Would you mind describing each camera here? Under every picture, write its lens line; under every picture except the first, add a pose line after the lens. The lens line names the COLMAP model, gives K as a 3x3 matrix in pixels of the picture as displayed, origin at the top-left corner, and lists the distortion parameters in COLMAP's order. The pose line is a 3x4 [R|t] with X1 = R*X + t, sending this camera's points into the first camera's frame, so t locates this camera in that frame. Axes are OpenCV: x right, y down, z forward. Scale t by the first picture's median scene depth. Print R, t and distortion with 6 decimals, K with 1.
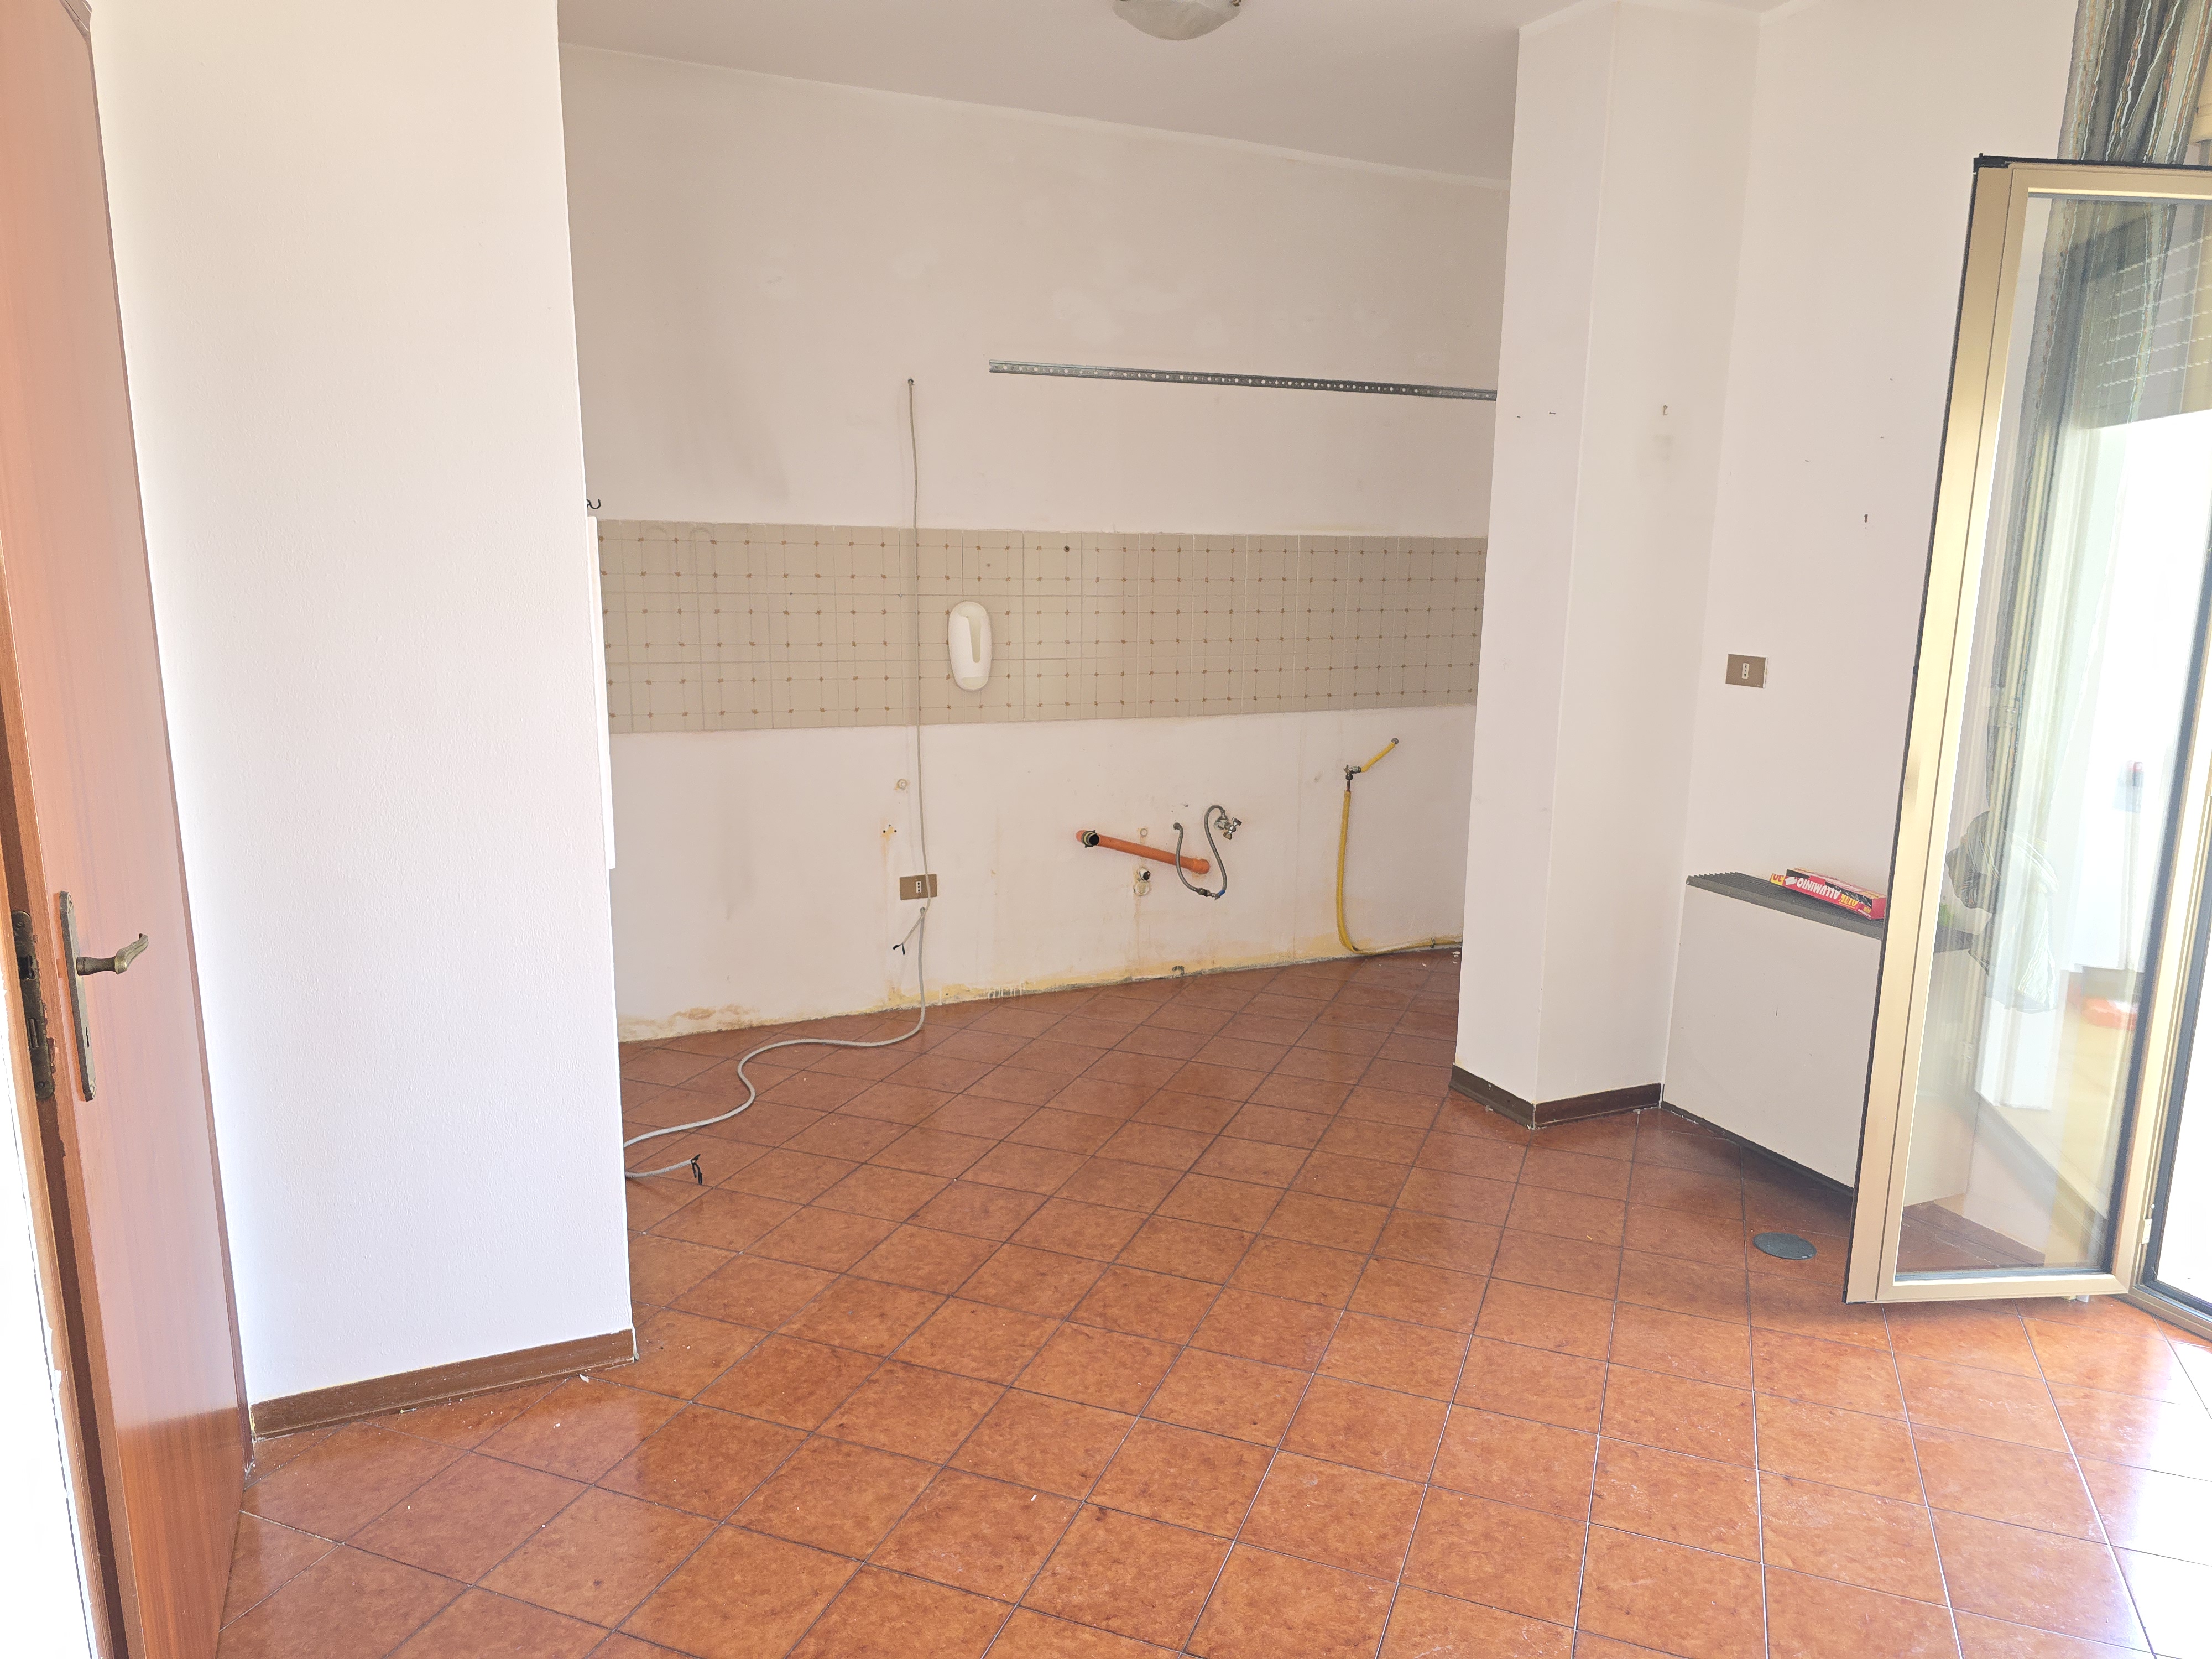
lens RADIAL K [[1489.9, 0, 1154.1], [0, 1489.9, 830.3], [0, 0, 1]] dist [0.094455, -0.109889]
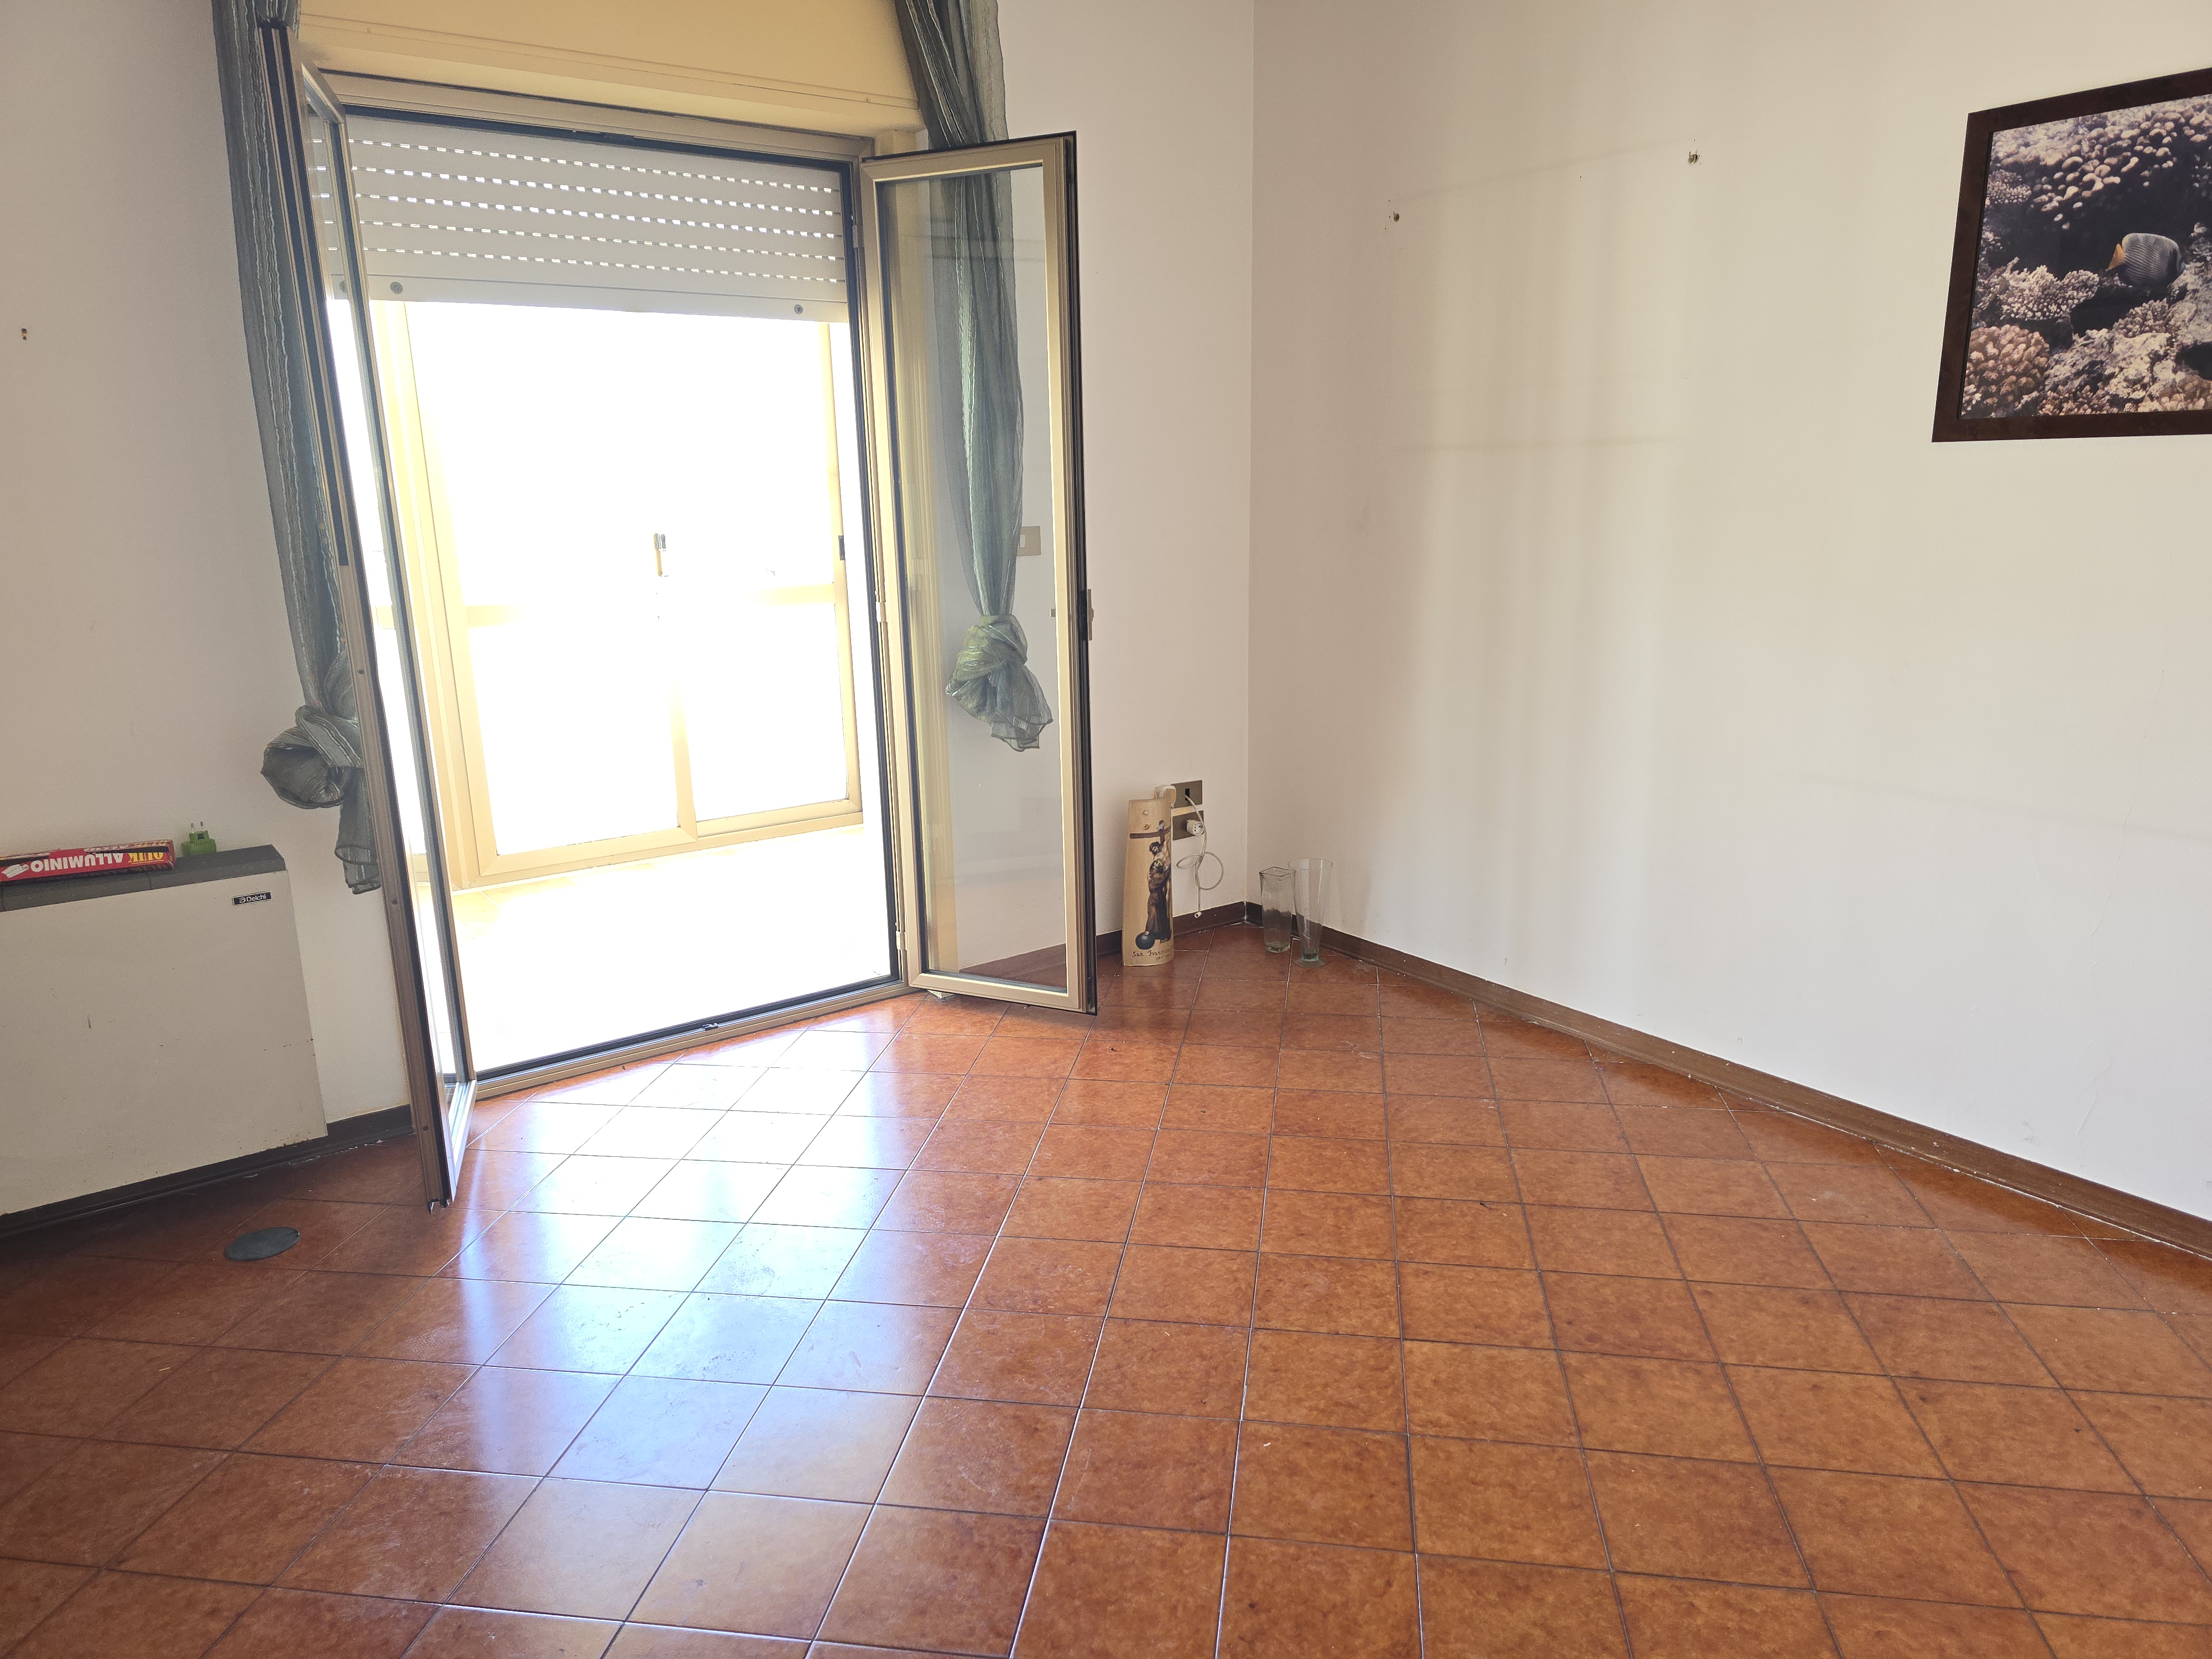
lens RADIAL K [[1477.4, 0, 1095.2], [0, 1477.4, 832.4], [0, 0, 1]] dist [0.075141, -0.056503]
pose [[-0.194568, -0.238092, 0.951554, -0.327399], [0.199859, 0.940121, 0.276097, -0.068003], [-0.960312, 0.243896, -0.135332, 0.435495]]
